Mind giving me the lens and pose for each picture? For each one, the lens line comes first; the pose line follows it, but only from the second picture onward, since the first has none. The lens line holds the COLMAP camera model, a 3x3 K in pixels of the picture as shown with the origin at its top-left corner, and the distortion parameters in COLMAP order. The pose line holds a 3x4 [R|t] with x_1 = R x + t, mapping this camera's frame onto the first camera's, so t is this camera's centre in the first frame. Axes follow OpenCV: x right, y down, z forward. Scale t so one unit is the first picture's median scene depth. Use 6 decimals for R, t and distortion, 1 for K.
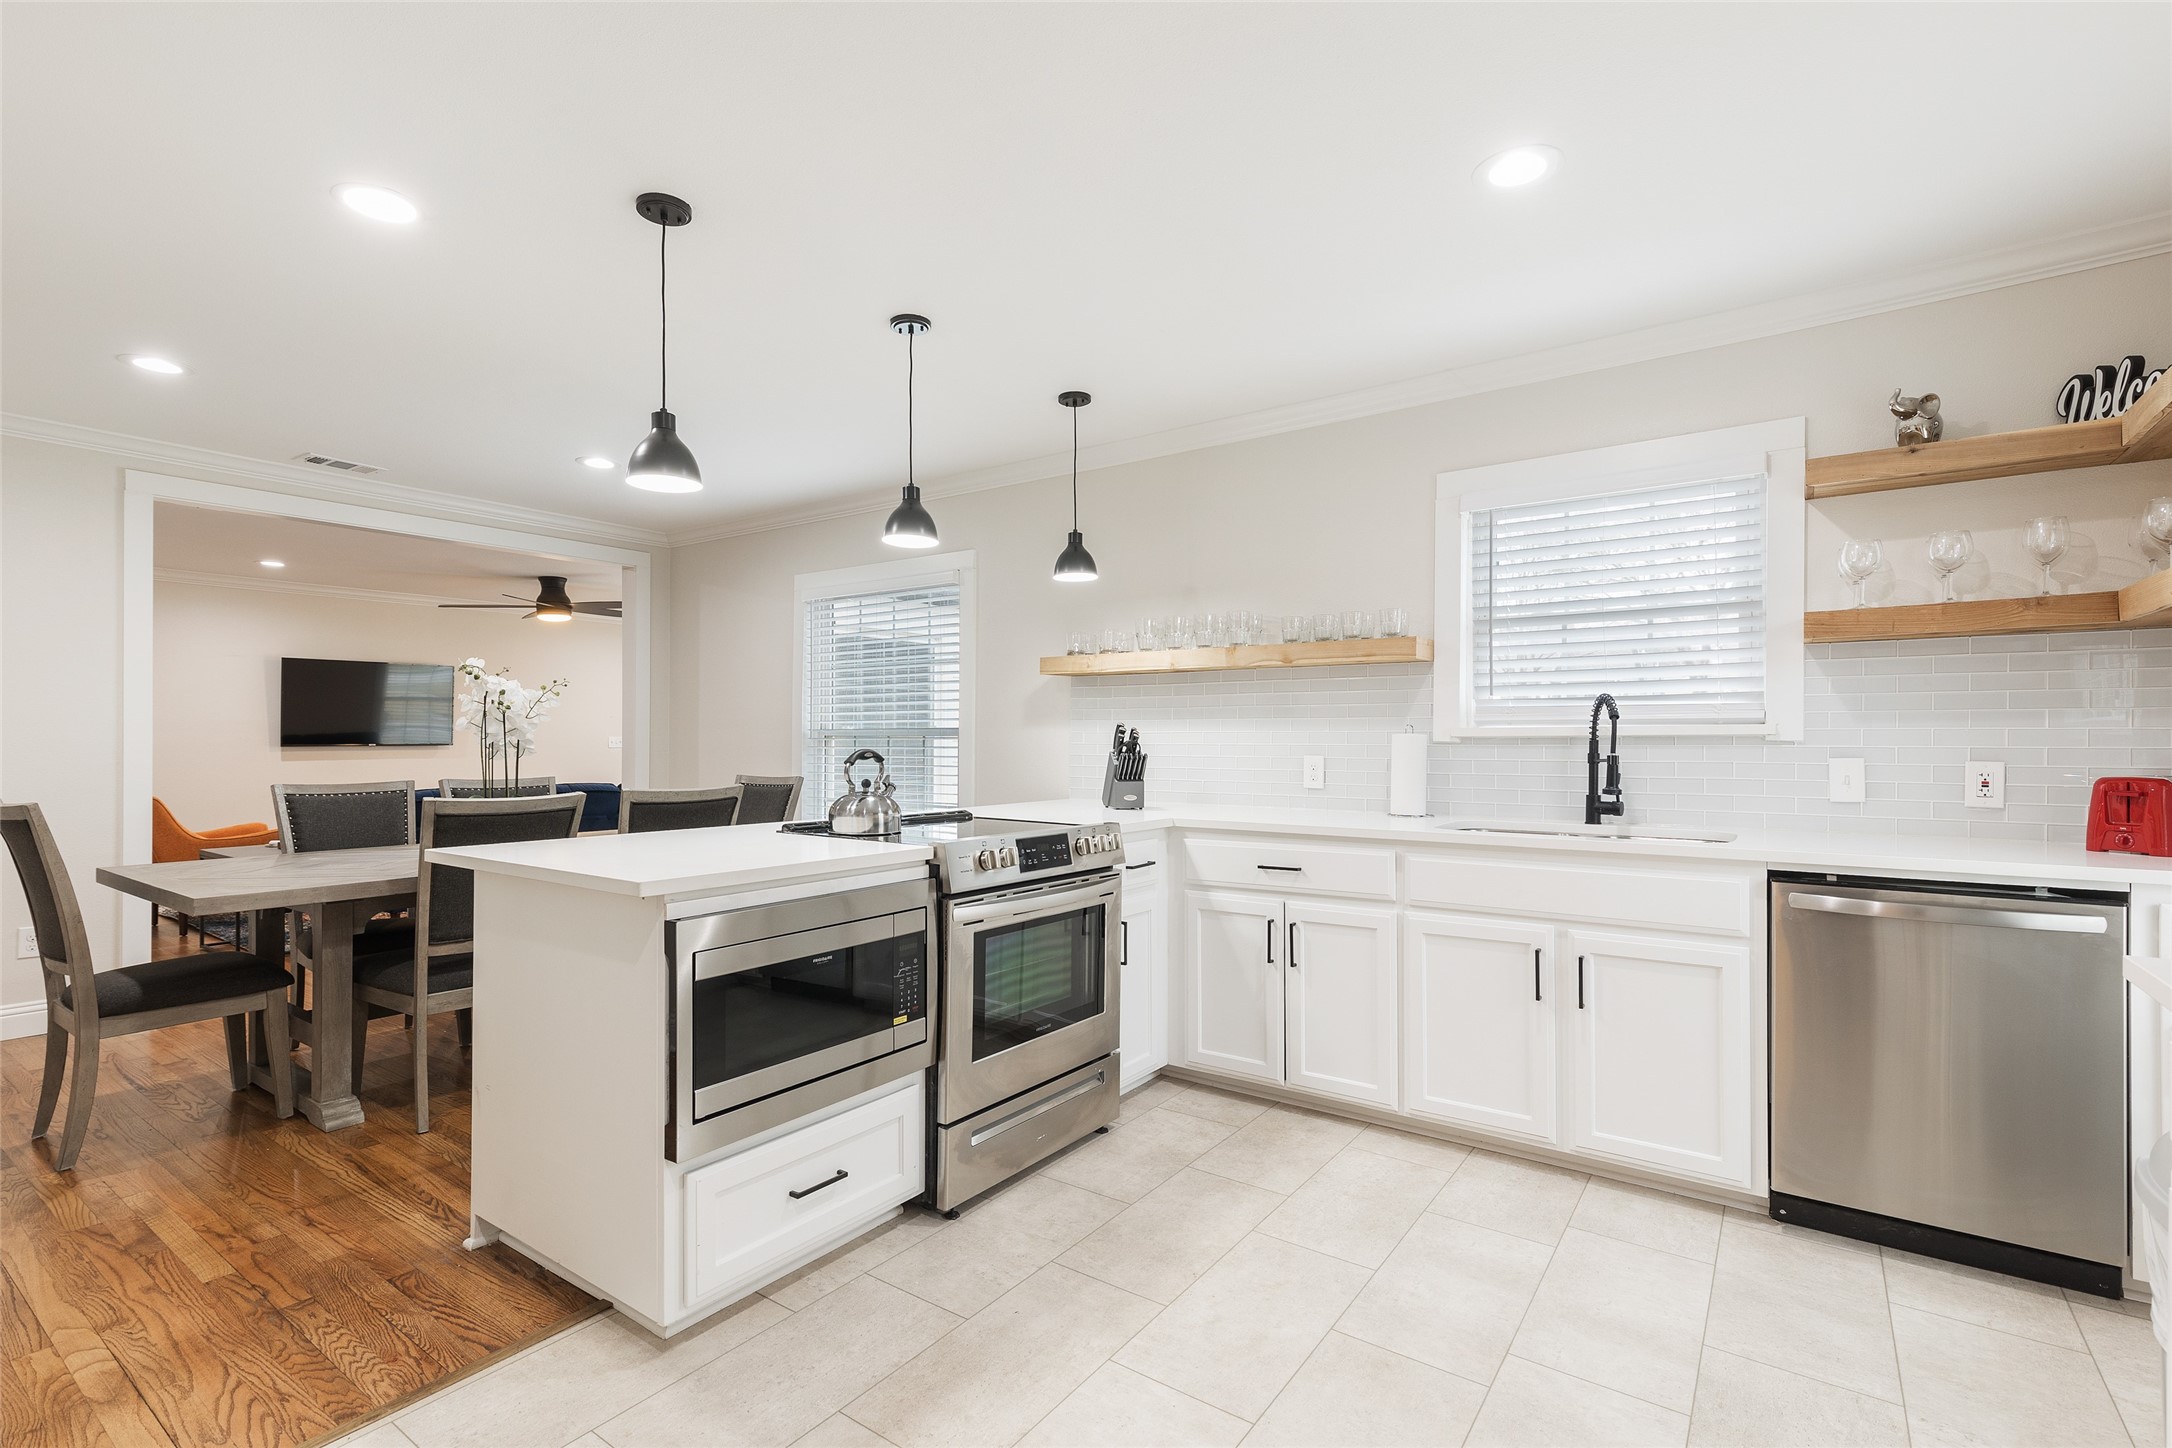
lens RADIAL K [[991.1, 0, 1092.9], [0, 991.1, 731.8], [0, 0, 1]] dist [0.002275, 0.001864]
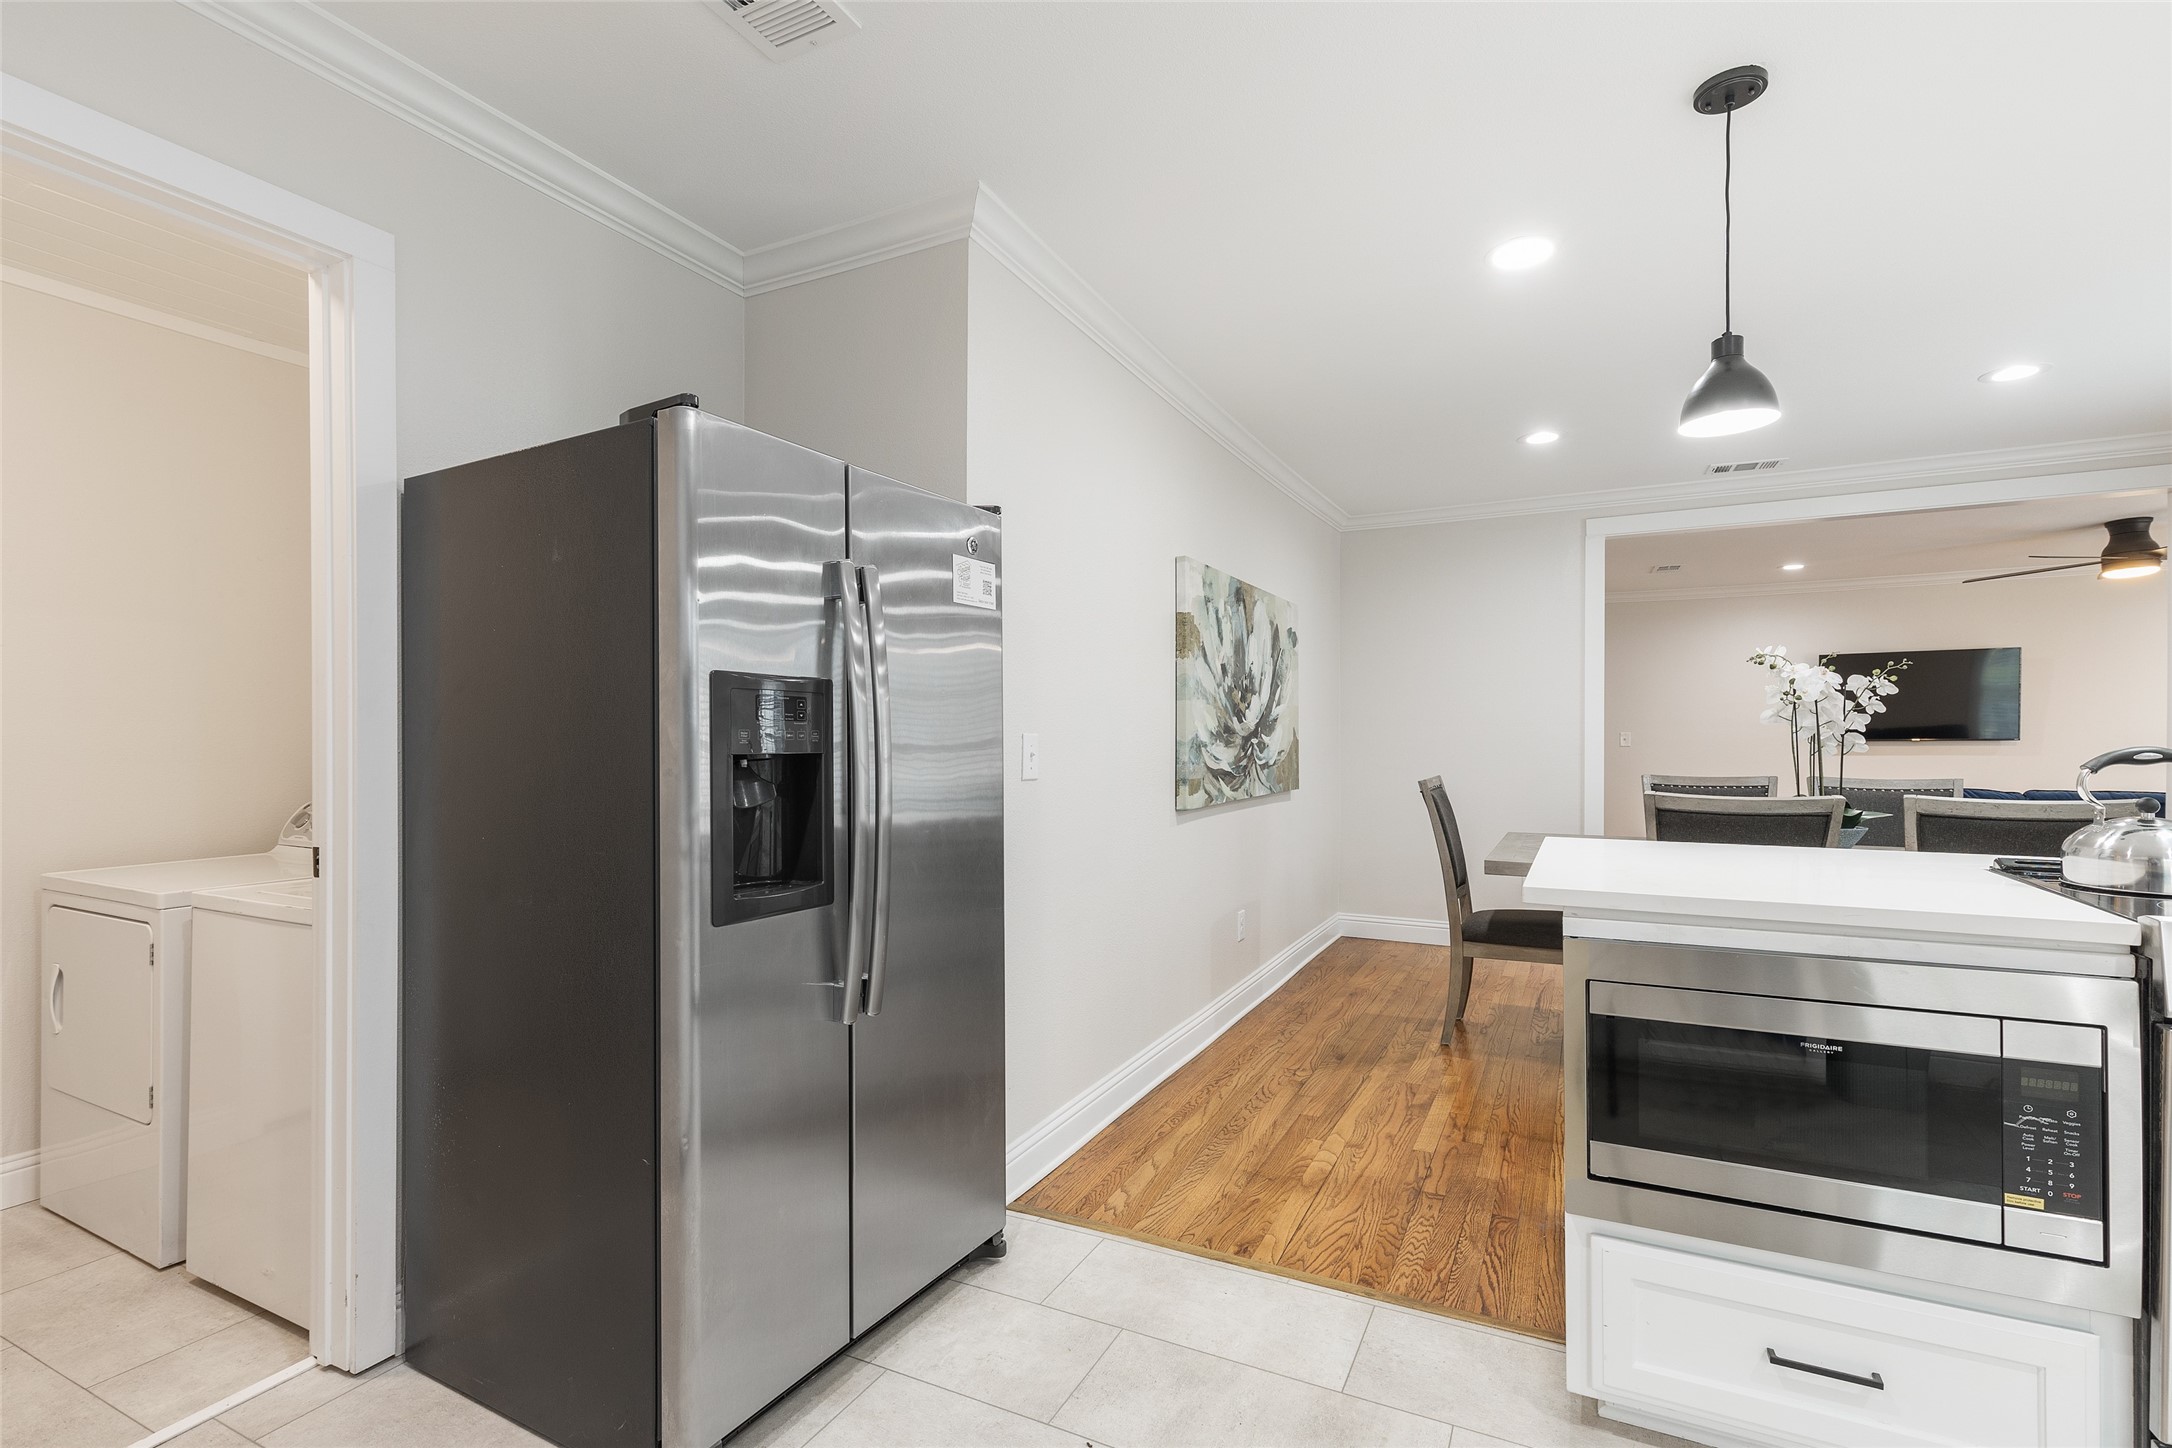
lens RADIAL K [[991.1, 0, 1092.0], [0, 991.1, 731.1], [0, 0, 1]] dist [0.002275, 0.001864]
pose [[0.159156, -0.007279, -0.987227, 0.302394], [0.011513, 0.999919, -0.005517, 0.004986], [0.987186, -0.010488, 0.159227, 0.346285]]
